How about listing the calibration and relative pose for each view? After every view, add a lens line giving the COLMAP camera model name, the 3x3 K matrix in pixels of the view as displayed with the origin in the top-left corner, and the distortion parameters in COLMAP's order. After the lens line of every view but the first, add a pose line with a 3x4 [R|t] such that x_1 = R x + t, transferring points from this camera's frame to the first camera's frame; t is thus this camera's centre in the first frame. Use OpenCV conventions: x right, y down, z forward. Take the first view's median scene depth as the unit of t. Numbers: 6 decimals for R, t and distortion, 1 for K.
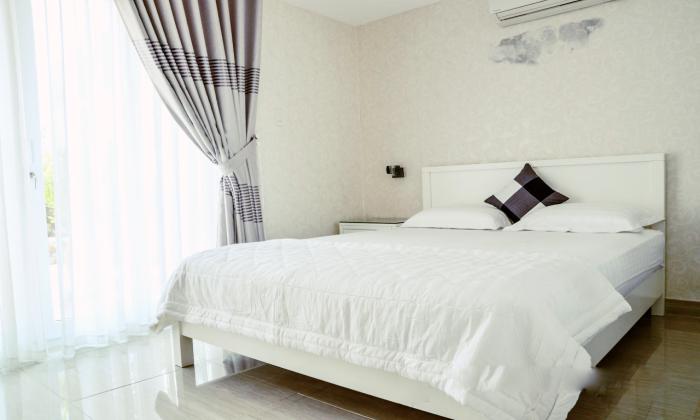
lens RADIAL K [[507.7, 0, 362.5], [0, 507.7, 209.7], [0, 0, 1]] dist [-0.067369, 0.002479]
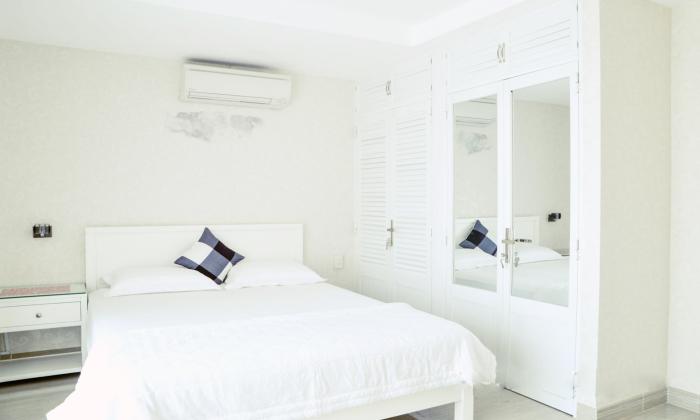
lens RADIAL K [[507.7, 0, 362.5], [0, 507.7, 209.7], [0, 0, 1]] dist [-0.067369, 0.002479]
pose [[0.338315, 0.033322, 0.940443, -0.626620], [0.035193, 0.998226, -0.048030, -0.065122], [-0.940375, 0.049346, 0.336542, 0.283922]]
